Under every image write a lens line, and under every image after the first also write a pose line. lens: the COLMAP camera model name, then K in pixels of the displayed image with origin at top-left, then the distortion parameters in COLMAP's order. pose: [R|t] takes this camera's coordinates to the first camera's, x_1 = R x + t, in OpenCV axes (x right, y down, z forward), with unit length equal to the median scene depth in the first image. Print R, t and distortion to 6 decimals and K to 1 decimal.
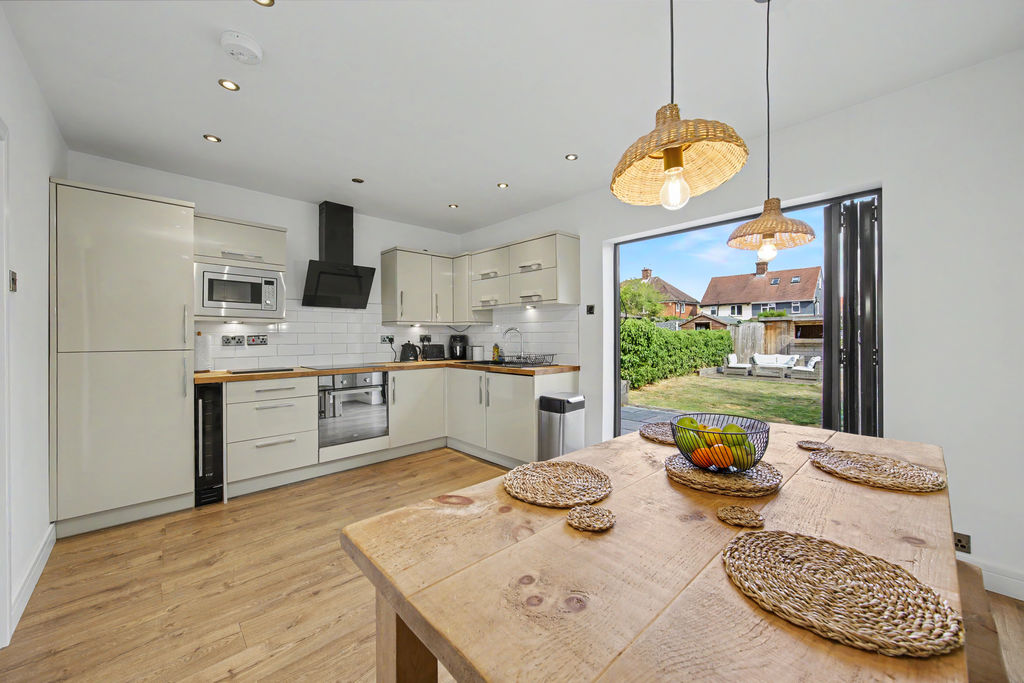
lens RADIAL K [[381.9, 0, 515.7], [0, 381.9, 337.2], [0, 0, 1]] dist [0.000522, -0.000023]
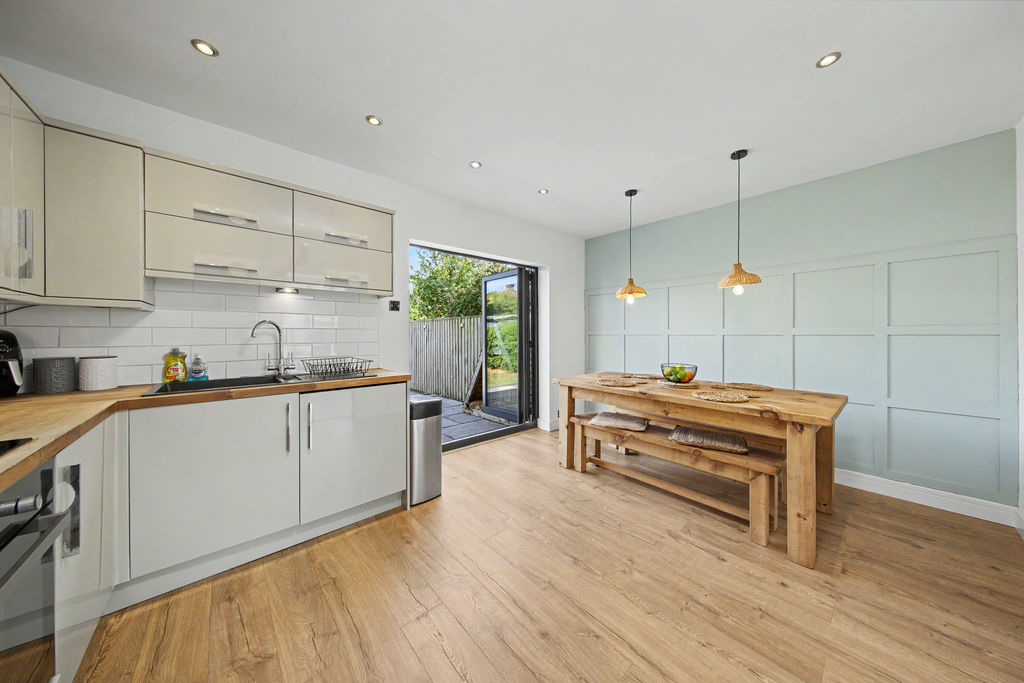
lens RADIAL K [[328.0, 0, 514.6], [0, 328.0, 334.7], [0, 0, 1]] dist [0.001744, -0.001161]
pose [[0.037443, -0.001603, 0.999297, -0.592009], [0.002165, 0.999996, 0.001523, -0.001842], [-0.999296, 0.002107, 0.037446, 0.669940]]
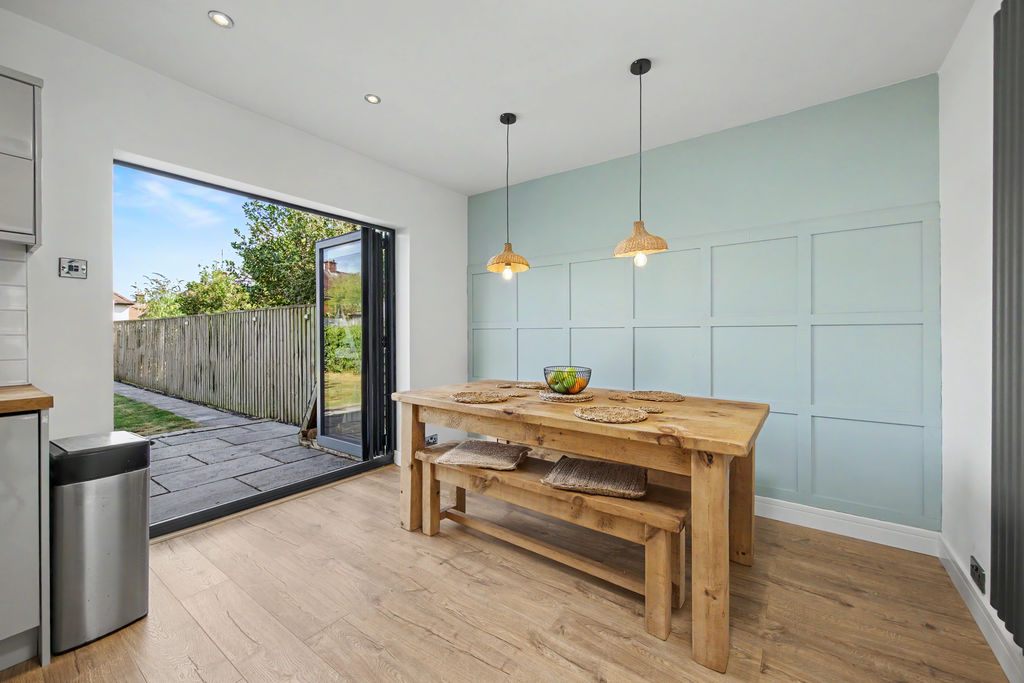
lens RADIAL K [[401.9, 0, 520.0], [0, 401.9, 334.2], [0, 0, 1]] dist [-0.001486, -0.000410]
pose [[-0.194647, -0.000194, 0.980873, -0.436035], [0.001503, 0.999999, 0.000497, 0.015701], [-0.980872, 0.001571, -0.194646, 0.519321]]
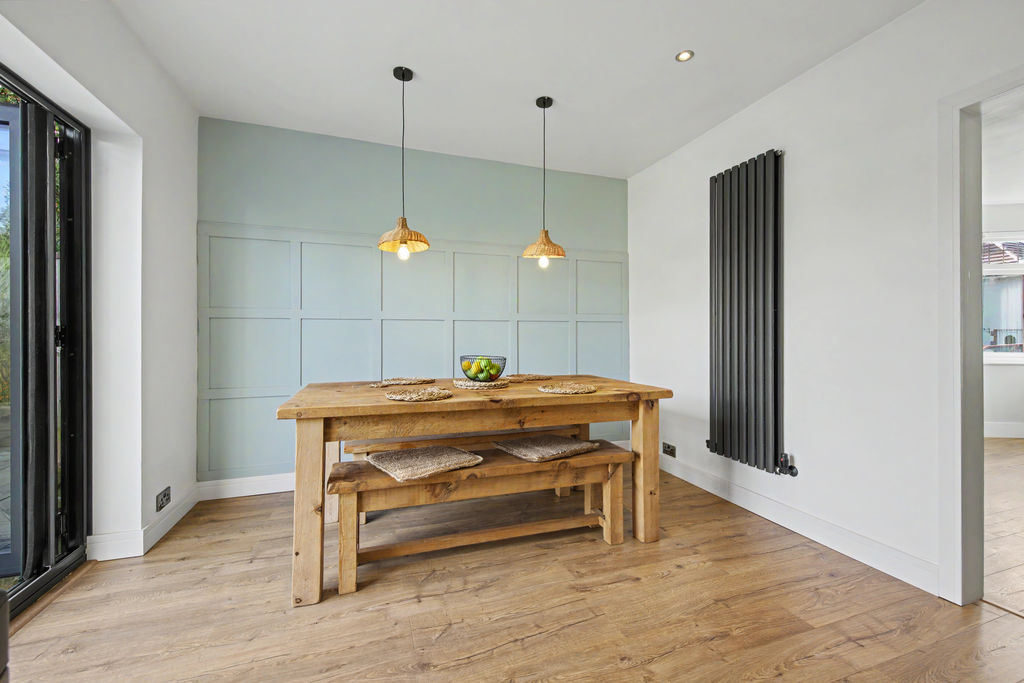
lens RADIAL K [[429.2, 0, 517.8], [0, 429.2, 330.2], [0, 0, 1]] dist [0.001211, 0.000487]
pose [[-0.917828, 0.003468, 0.396963, -0.155533], [-0.000476, 0.999951, -0.009838, 0.033881], [-0.396978, -0.009218, -0.917782, 0.934283]]
